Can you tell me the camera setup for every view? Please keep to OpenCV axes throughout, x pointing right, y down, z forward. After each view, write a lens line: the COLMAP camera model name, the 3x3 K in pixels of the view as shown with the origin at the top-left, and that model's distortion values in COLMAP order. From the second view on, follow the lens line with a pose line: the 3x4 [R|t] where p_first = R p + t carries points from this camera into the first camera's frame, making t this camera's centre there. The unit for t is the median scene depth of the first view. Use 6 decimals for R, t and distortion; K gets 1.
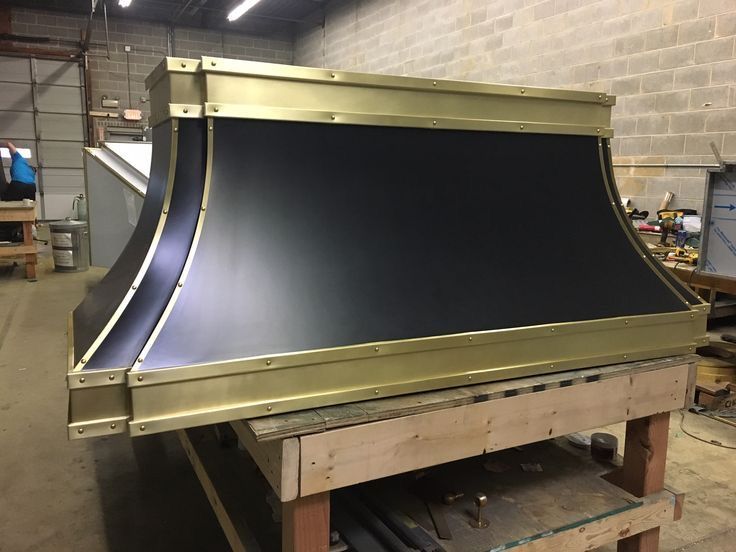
lens RADIAL K [[640.3, 0, 369.5], [0, 640.3, 274.6], [0, 0, 1]] dist [-0.007283, -0.007274]
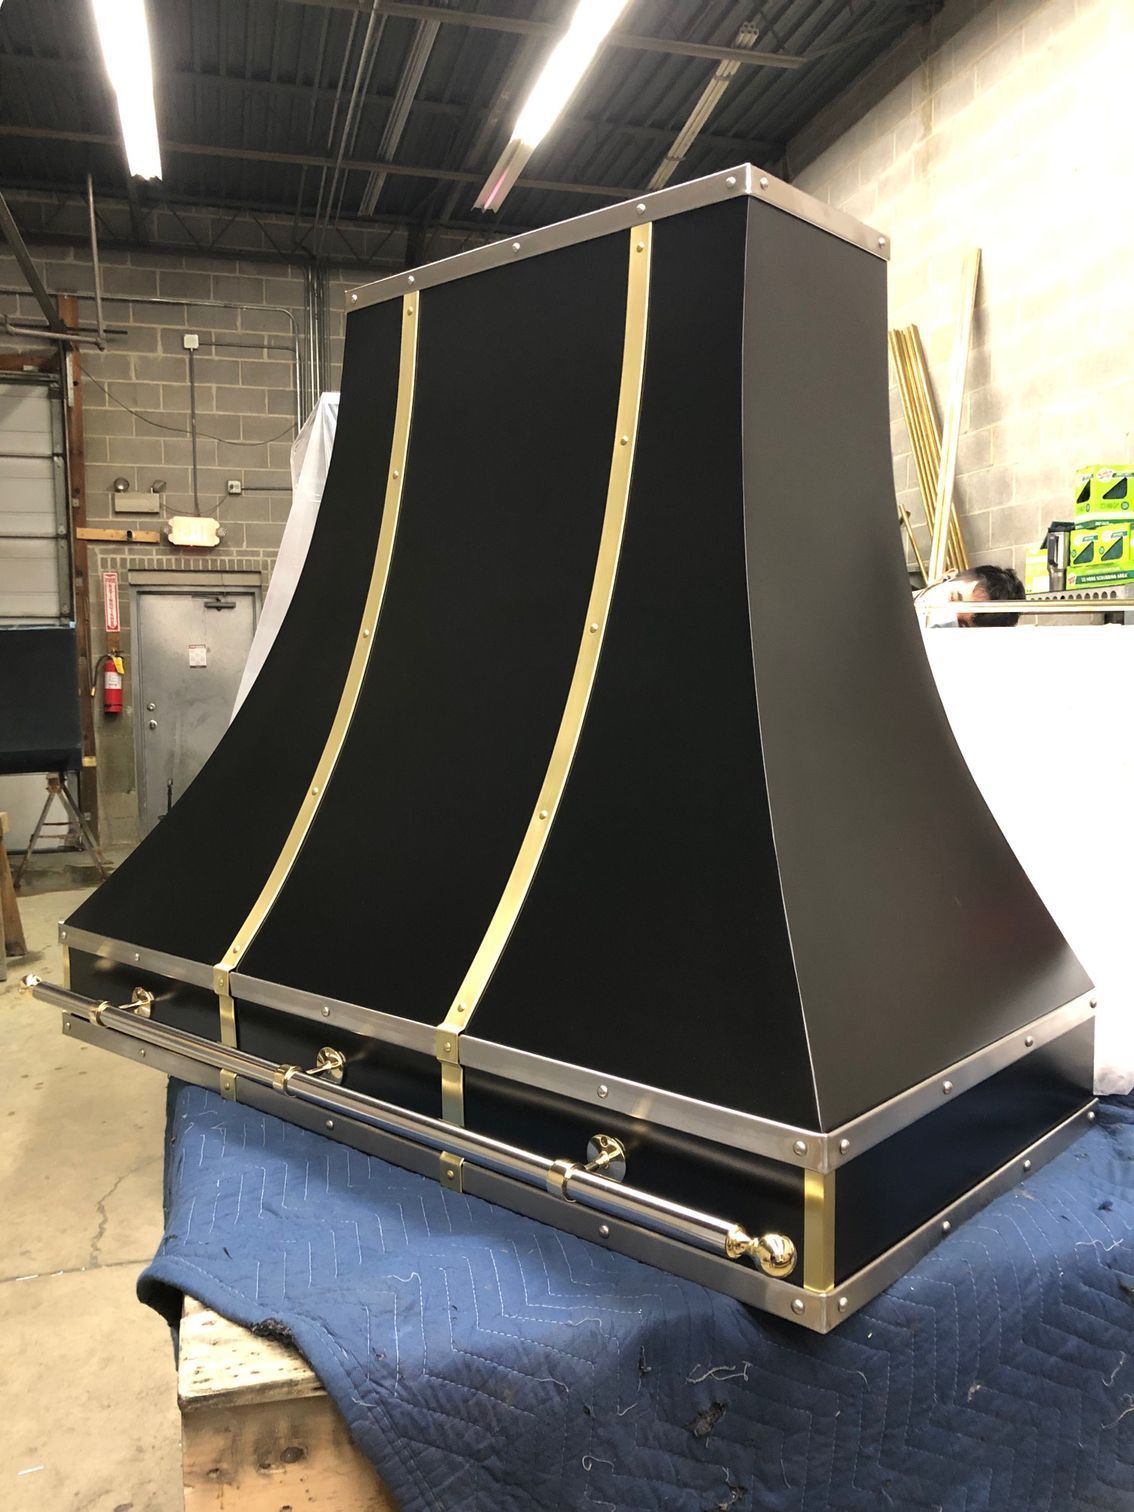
lens RADIAL K [[1261.1, 0, 569.5], [0, 1261.1, 759.1], [0, 0, 1]] dist [-0.017617, -0.044592]
pose [[0.981175, -0.004519, -0.193069, -0.055920], [-0.013268, 0.995787, -0.090734, -0.077047], [0.192666, 0.091588, 0.976981, 0.414750]]
